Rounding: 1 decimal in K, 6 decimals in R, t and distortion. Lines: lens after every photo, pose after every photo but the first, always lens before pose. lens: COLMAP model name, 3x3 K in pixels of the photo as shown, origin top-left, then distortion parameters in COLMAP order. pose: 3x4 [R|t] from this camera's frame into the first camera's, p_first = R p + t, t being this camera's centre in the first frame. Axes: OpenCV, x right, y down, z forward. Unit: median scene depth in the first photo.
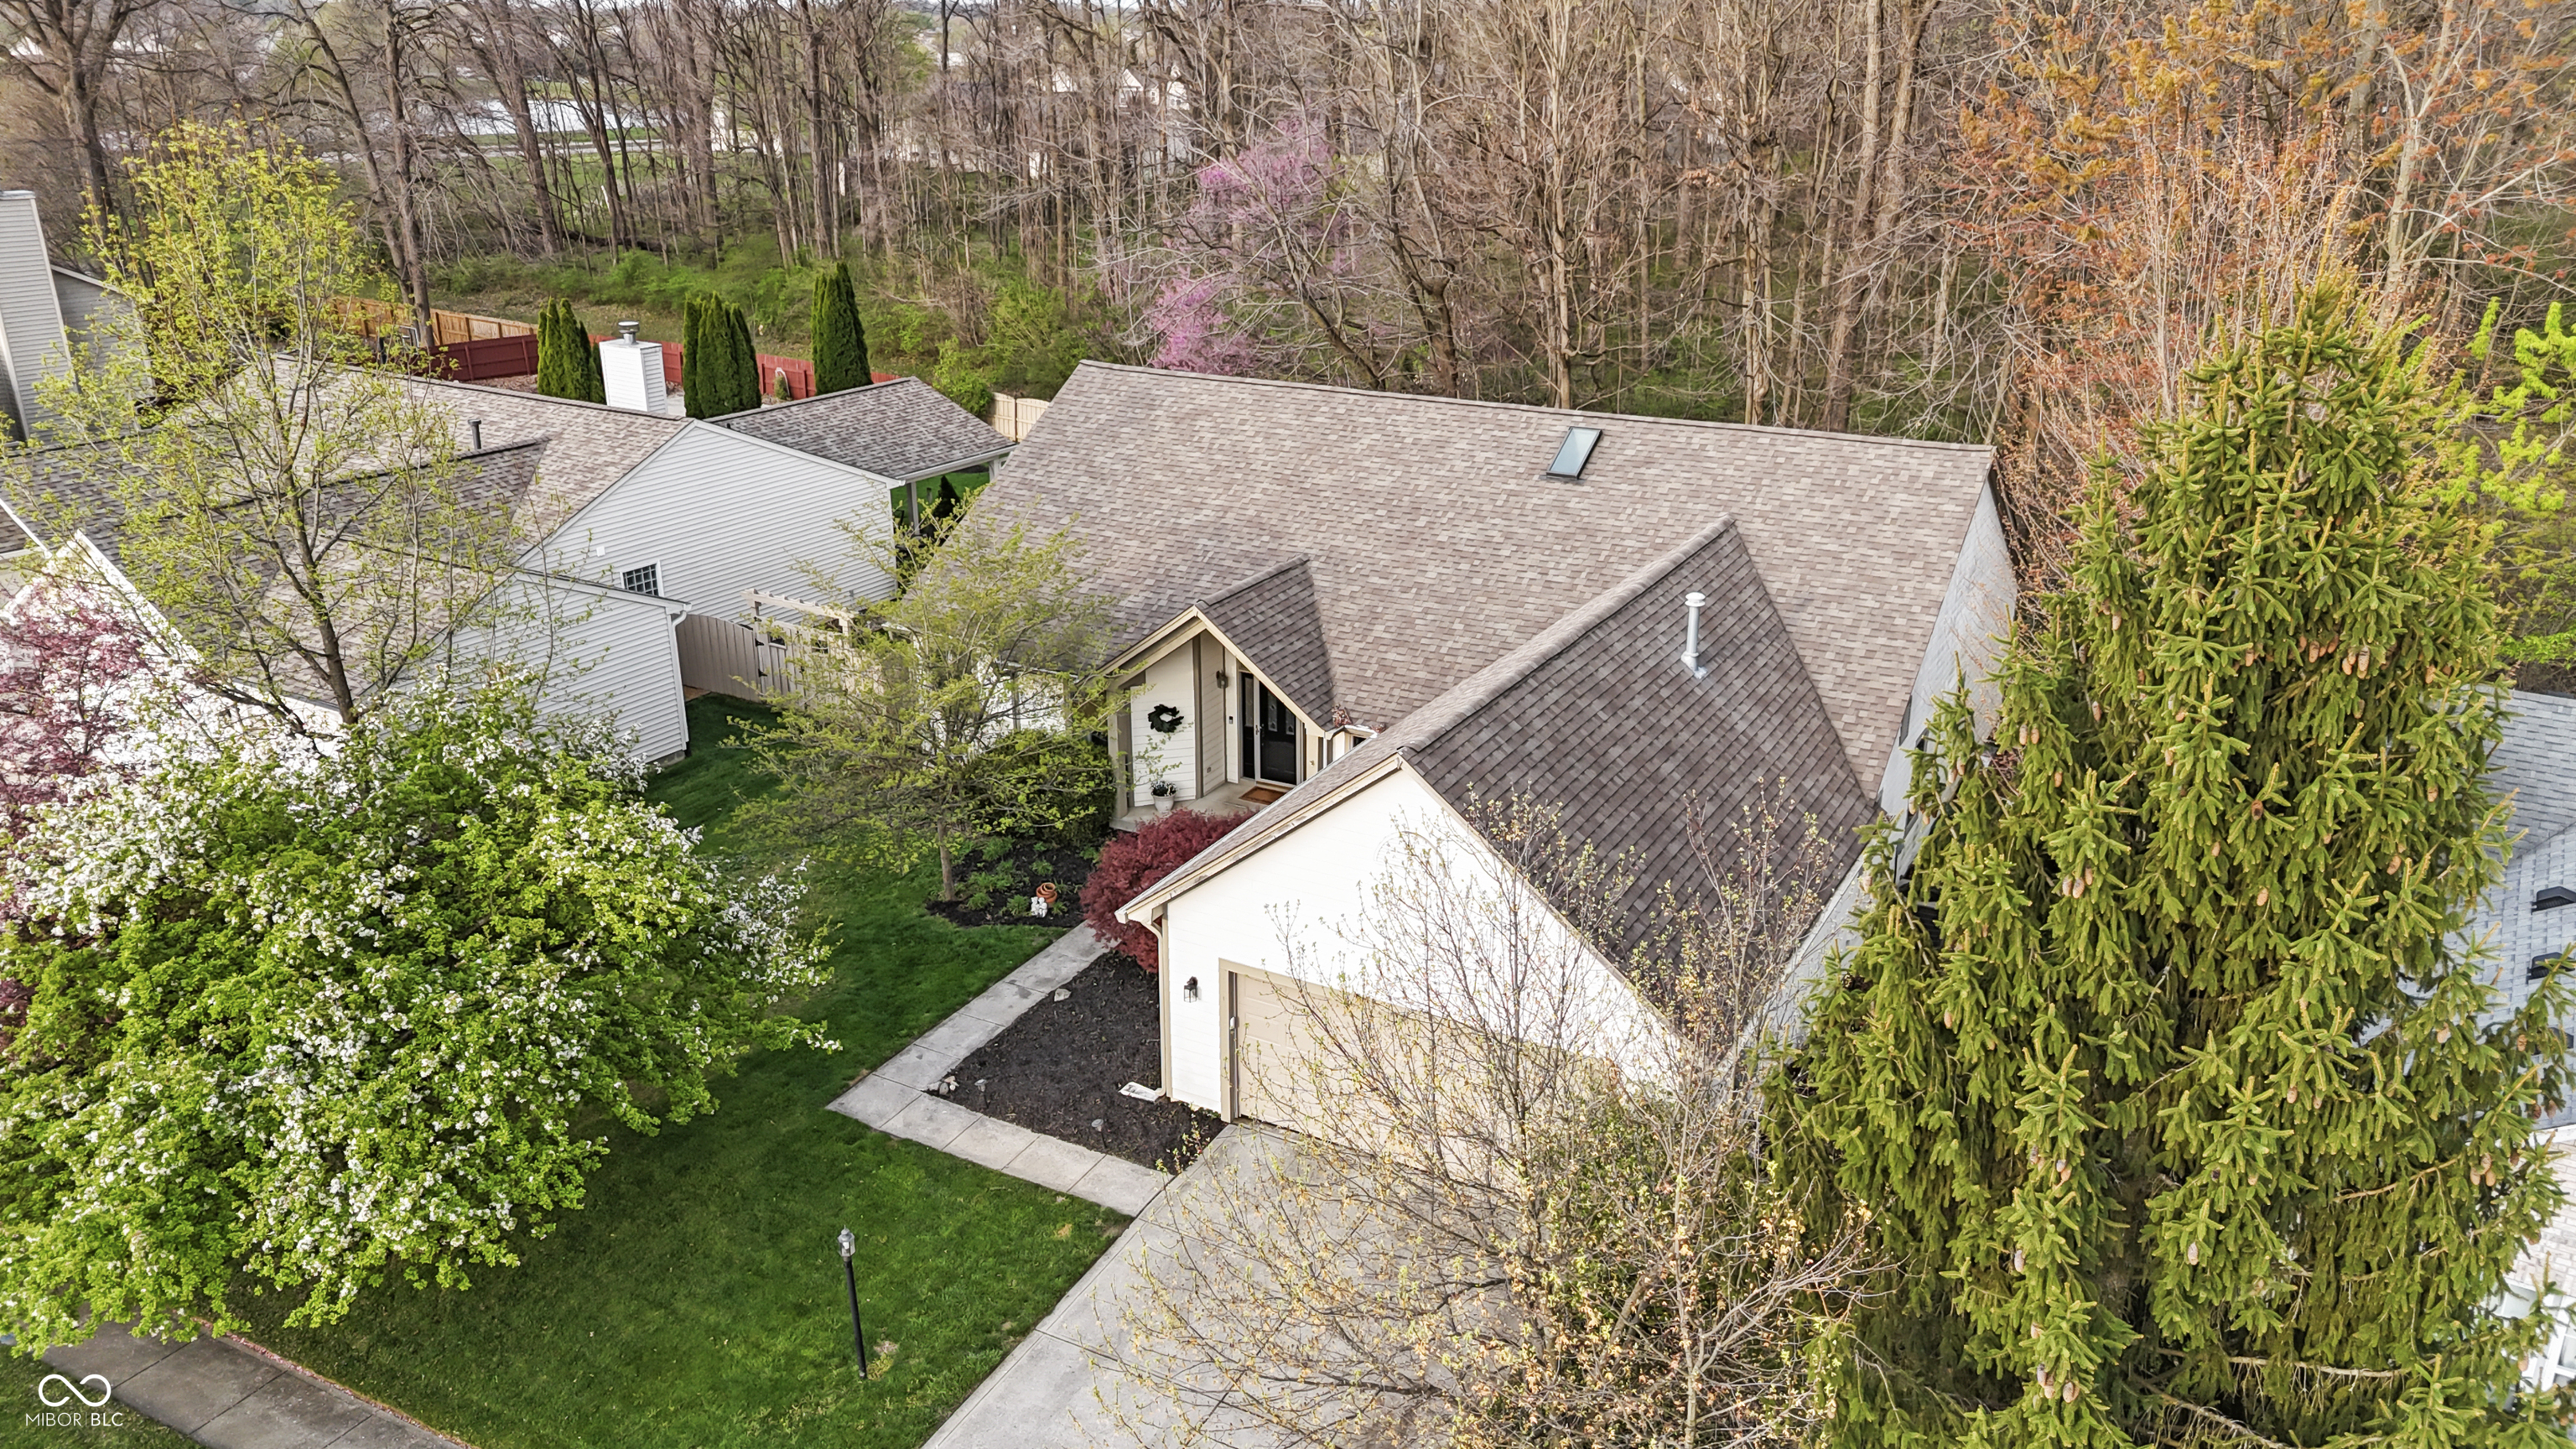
lens RADIAL K [[1895.8, 0, 1290.9], [0, 1895.8, 720.2], [0, 0, 1]] dist [0.021044, -0.006472]
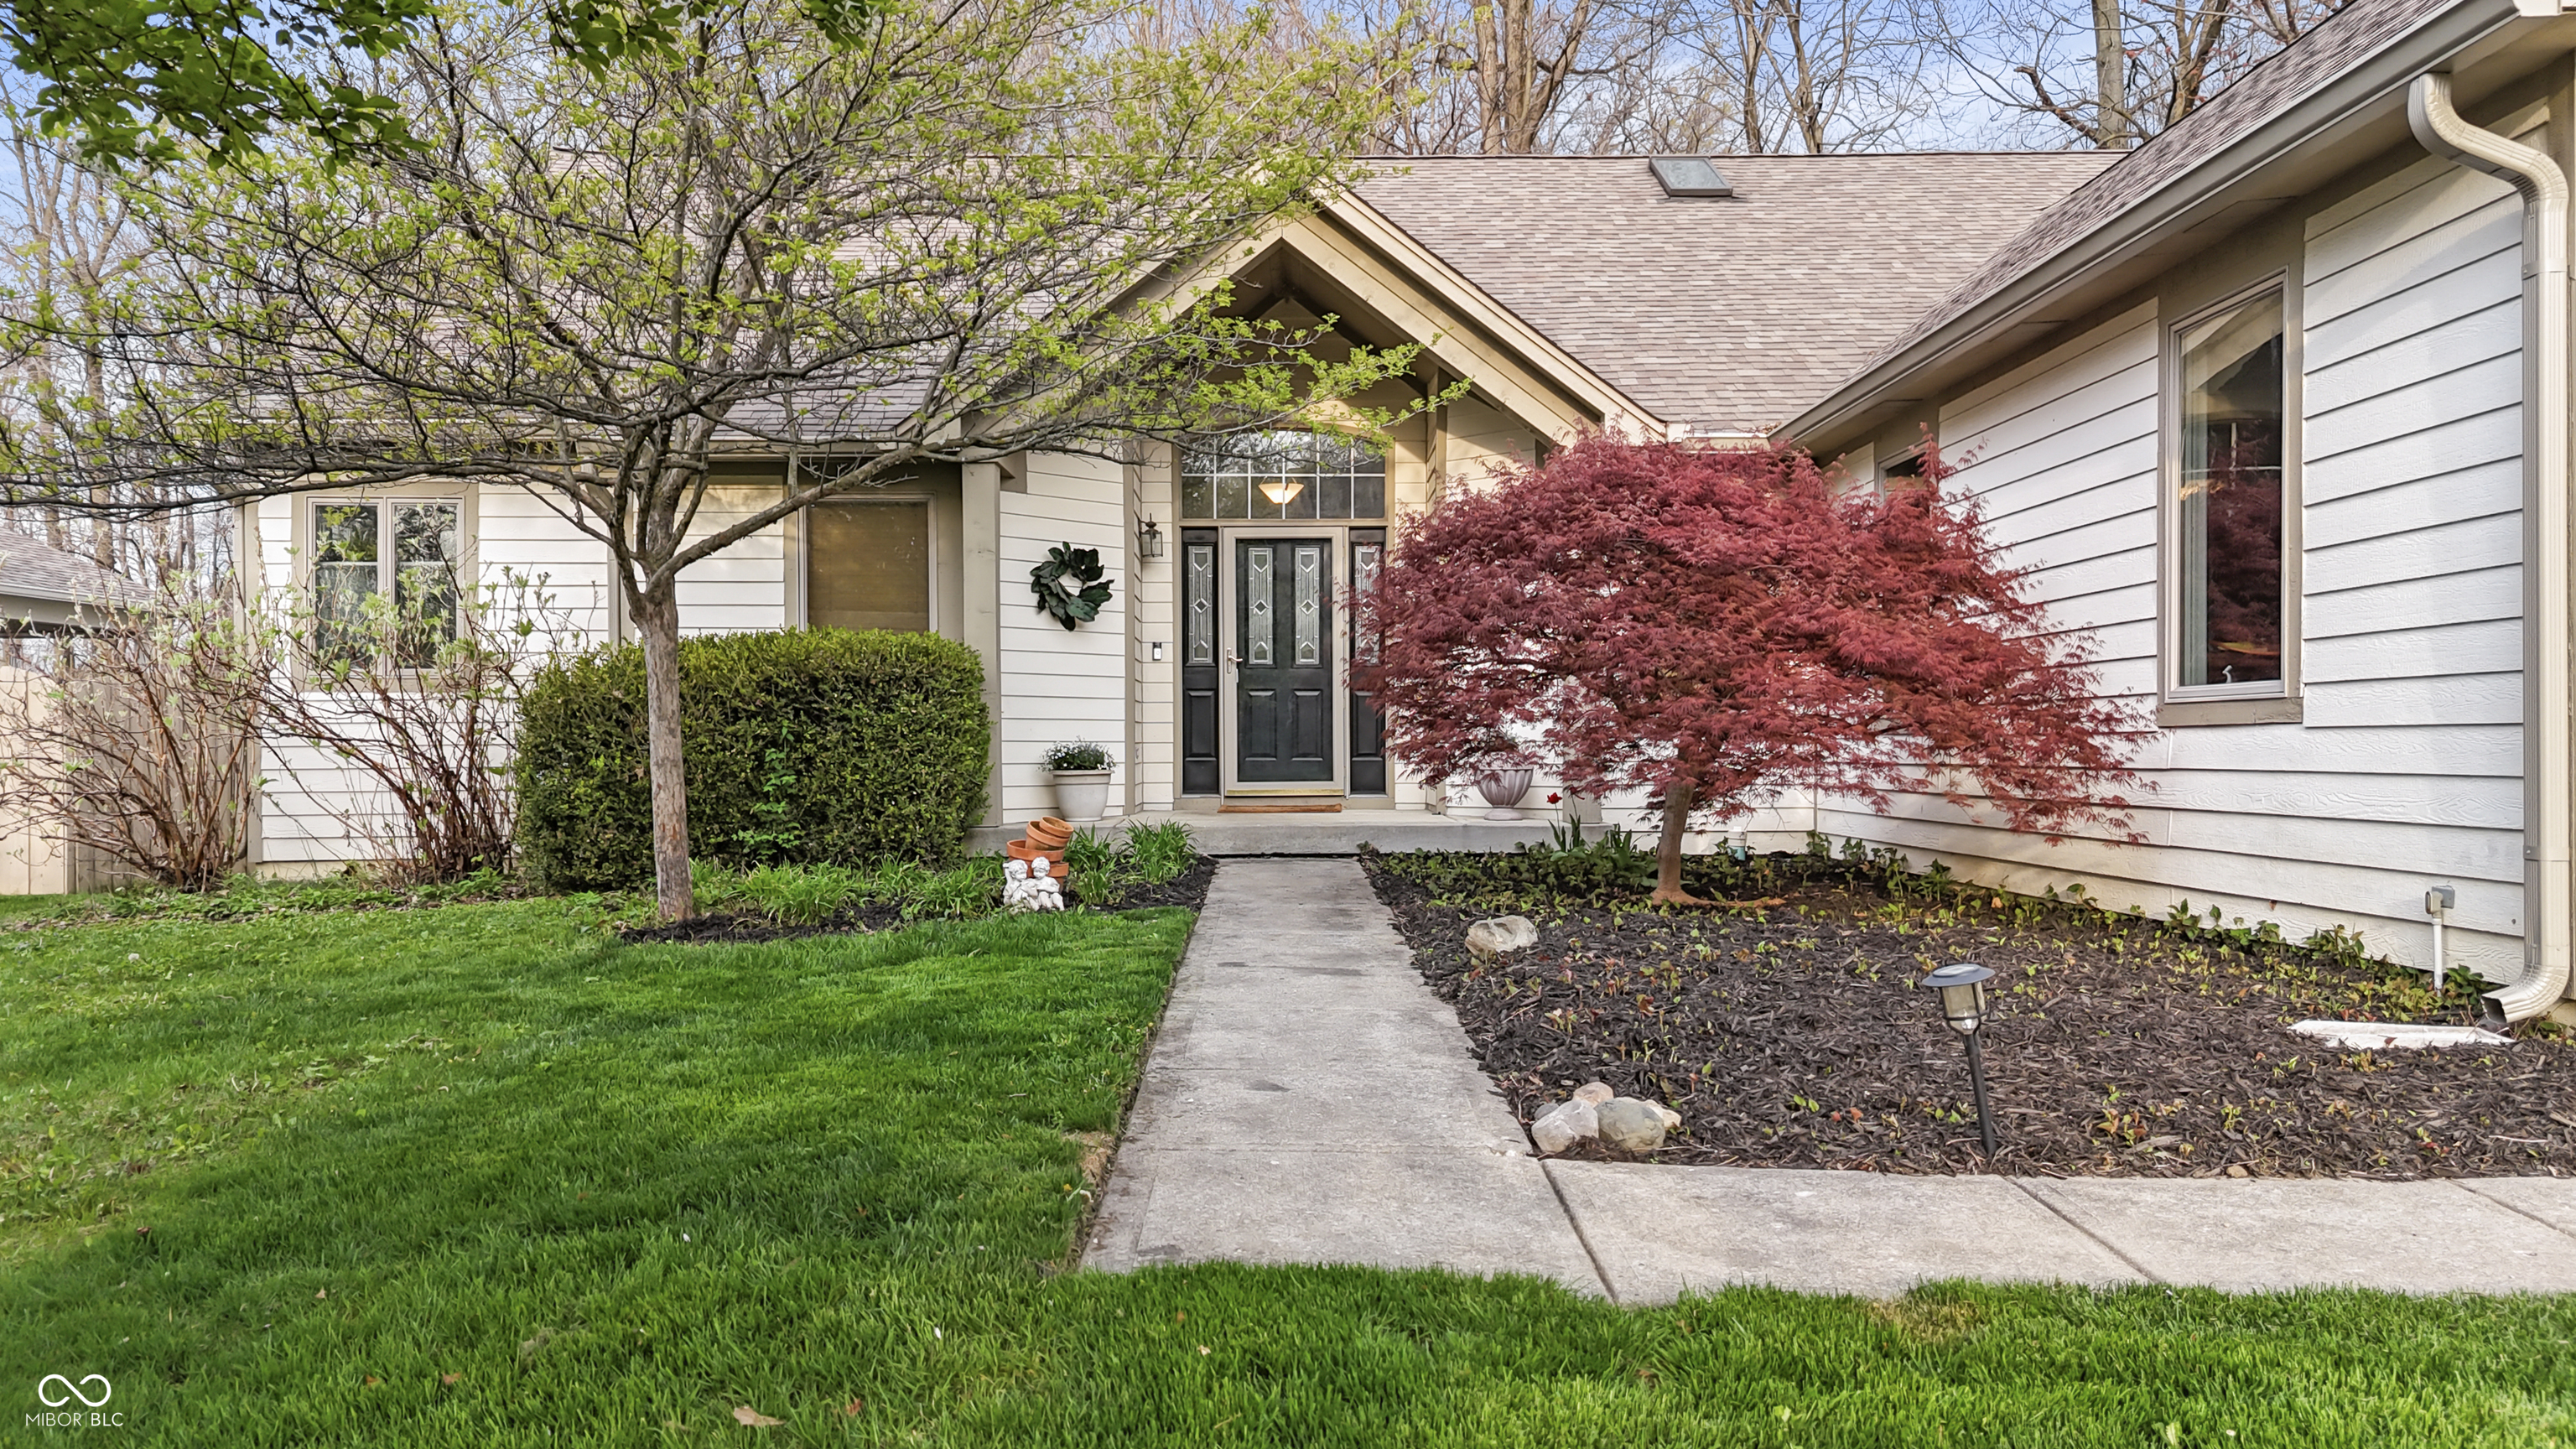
lens RADIAL K [[1895.8, 0, 1268.7], [0, 1895.8, 739.7], [0, 0, 1]] dist [0.021044, -0.006472]
pose [[0.879030, -0.007903, 0.476701, -0.291670], [0.171910, 0.937856, -0.301453, 0.206733], [-0.444694, 0.346936, 0.825762, 0.886268]]
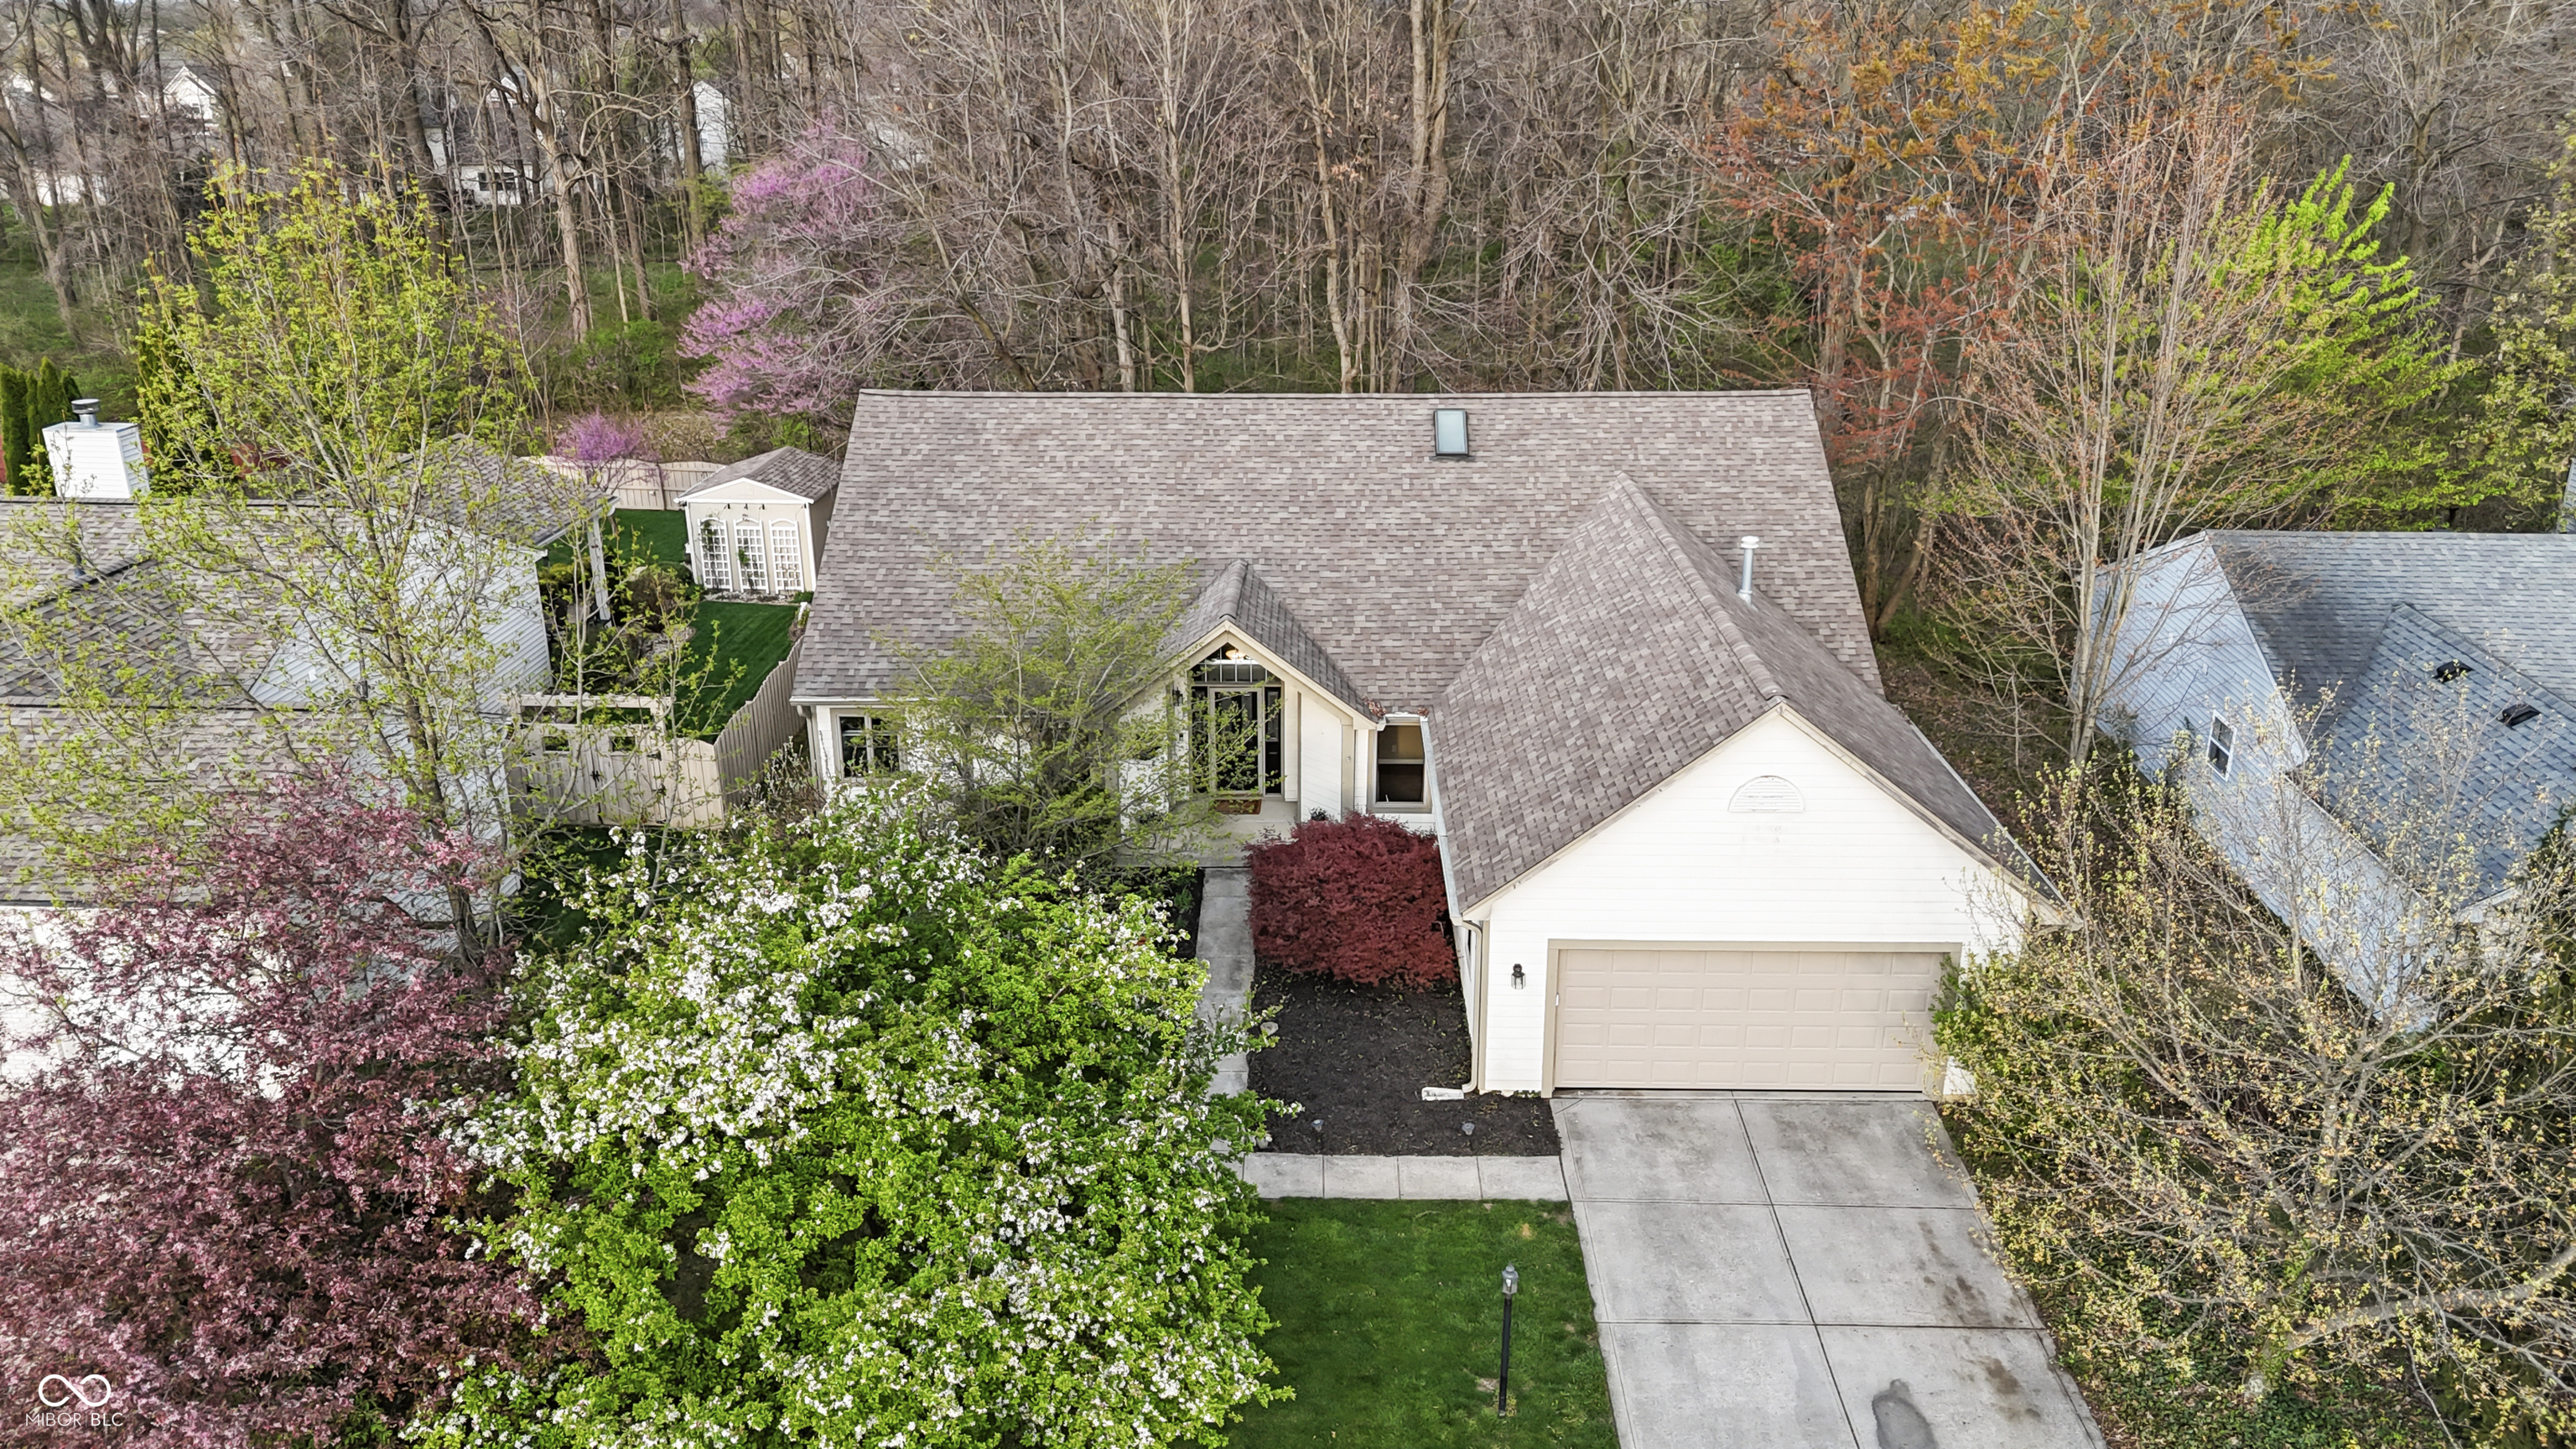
lens RADIAL K [[1895.8, 0, 1293.2], [0, 1895.8, 726.6], [0, 0, 1]] dist [0.021044, -0.006472]
pose [[0.884491, -0.164026, 0.436773, -0.559472], [0.162724, 0.985832, 0.040694, -0.049452], [-0.437259, 0.035080, 0.898651, 0.128219]]
